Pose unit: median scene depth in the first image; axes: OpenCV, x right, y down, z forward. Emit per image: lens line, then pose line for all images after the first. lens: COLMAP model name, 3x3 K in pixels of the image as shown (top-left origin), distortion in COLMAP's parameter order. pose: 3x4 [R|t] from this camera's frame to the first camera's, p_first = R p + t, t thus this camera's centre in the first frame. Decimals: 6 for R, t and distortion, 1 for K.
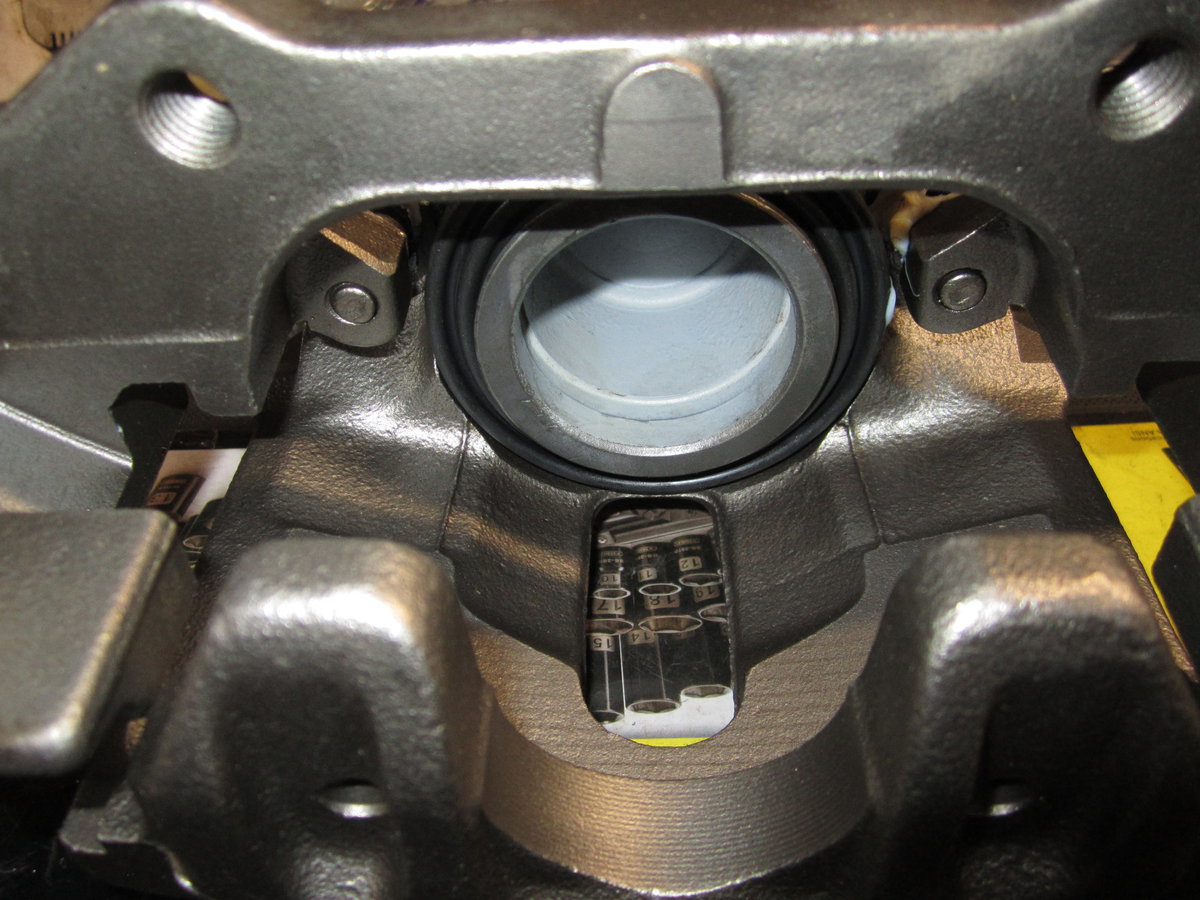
lens RADIAL K [[967.6, 0, 595.1], [0, 967.6, 452.6], [0, 0, 1]] dist [-0.027569, -0.010146]
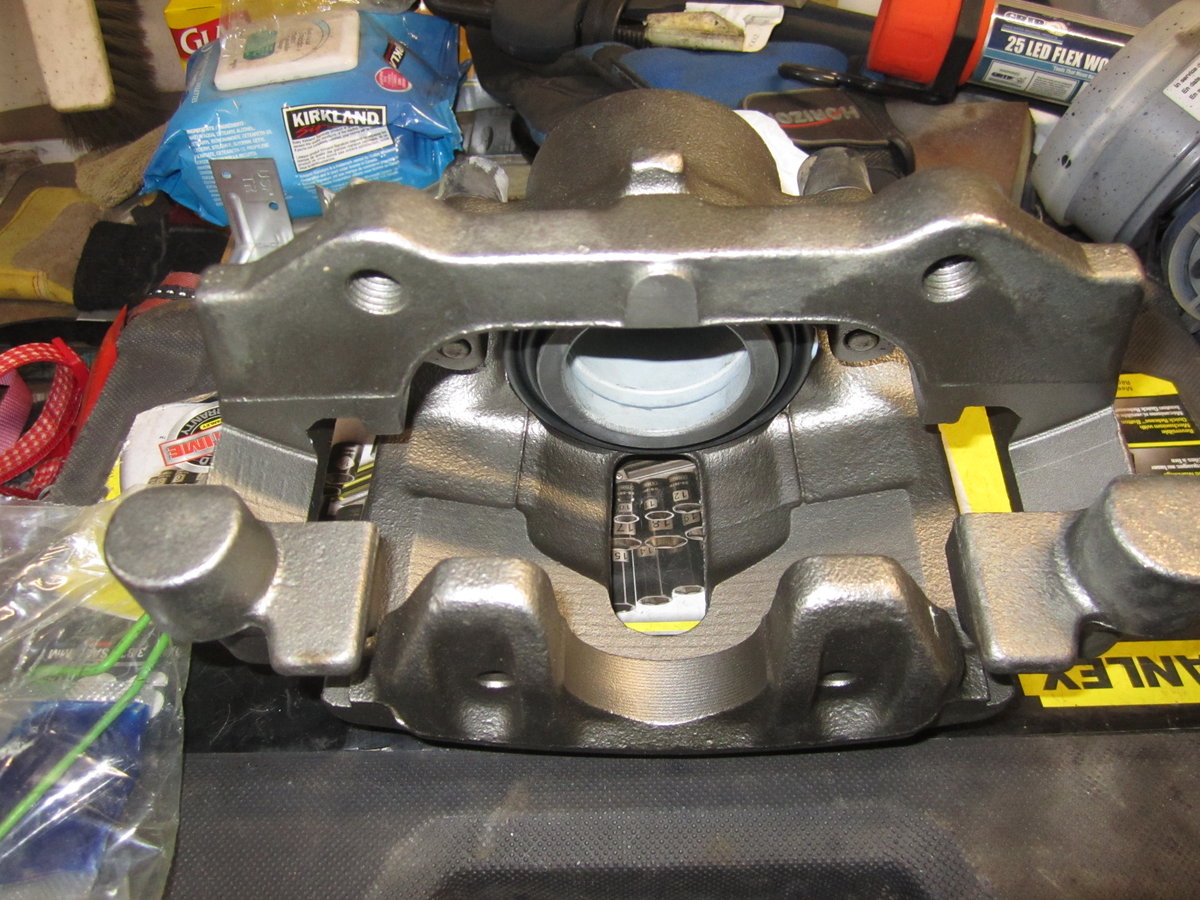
lens RADIAL K [[967.6, 0, 601.5], [0, 967.6, 445.1], [0, 0, 1]] dist [-0.027569, -0.010146]
pose [[0.999972, -0.005858, 0.004742, -0.038822], [0.004839, 0.981407, 0.191879, -0.356171], [-0.005777, -0.191851, 0.981407, -0.601296]]
